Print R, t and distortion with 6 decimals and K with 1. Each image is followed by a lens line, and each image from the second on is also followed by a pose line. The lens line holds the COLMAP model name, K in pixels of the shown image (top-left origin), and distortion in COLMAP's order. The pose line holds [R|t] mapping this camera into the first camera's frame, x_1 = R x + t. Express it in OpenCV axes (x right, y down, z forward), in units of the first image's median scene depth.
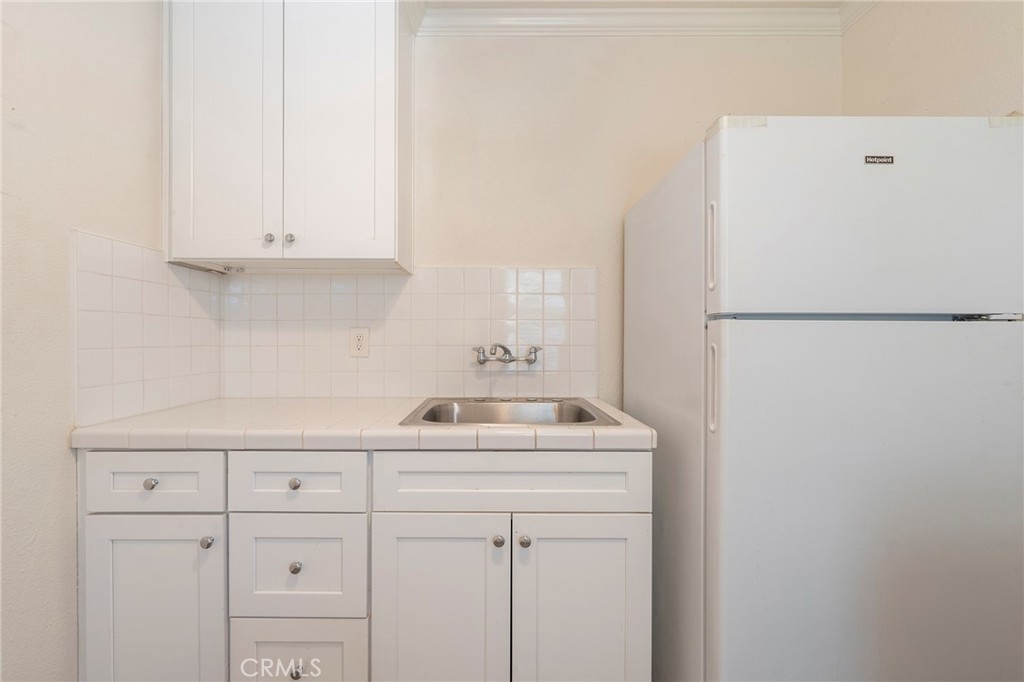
lens RADIAL K [[430.9, 0, 512.0], [0, 430.9, 341.0], [0, 0, 1]] dist [-0.006407, -0.000255]
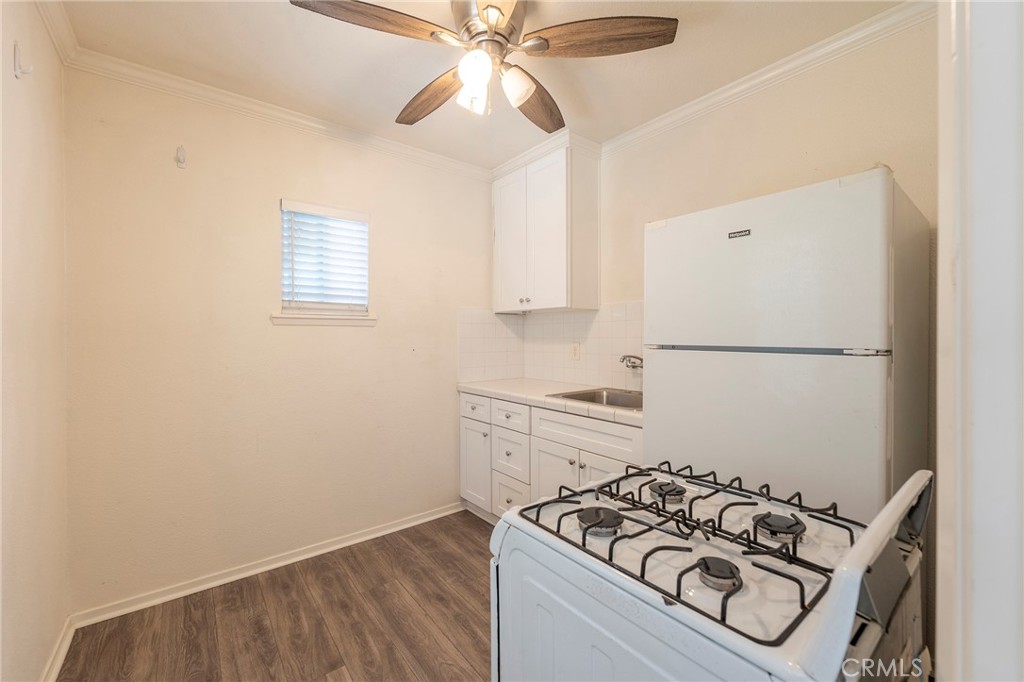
lens RADIAL K [[413.2, 0, 507.1], [0, 413.2, 341.7], [0, 0, 1]] dist [-0.001336, -0.000233]
pose [[0.609094, 0.007571, -0.793062, 1.192905], [-0.000998, 0.999961, 0.008779, -0.075301], [0.793098, -0.004556, 0.609078, -0.318075]]
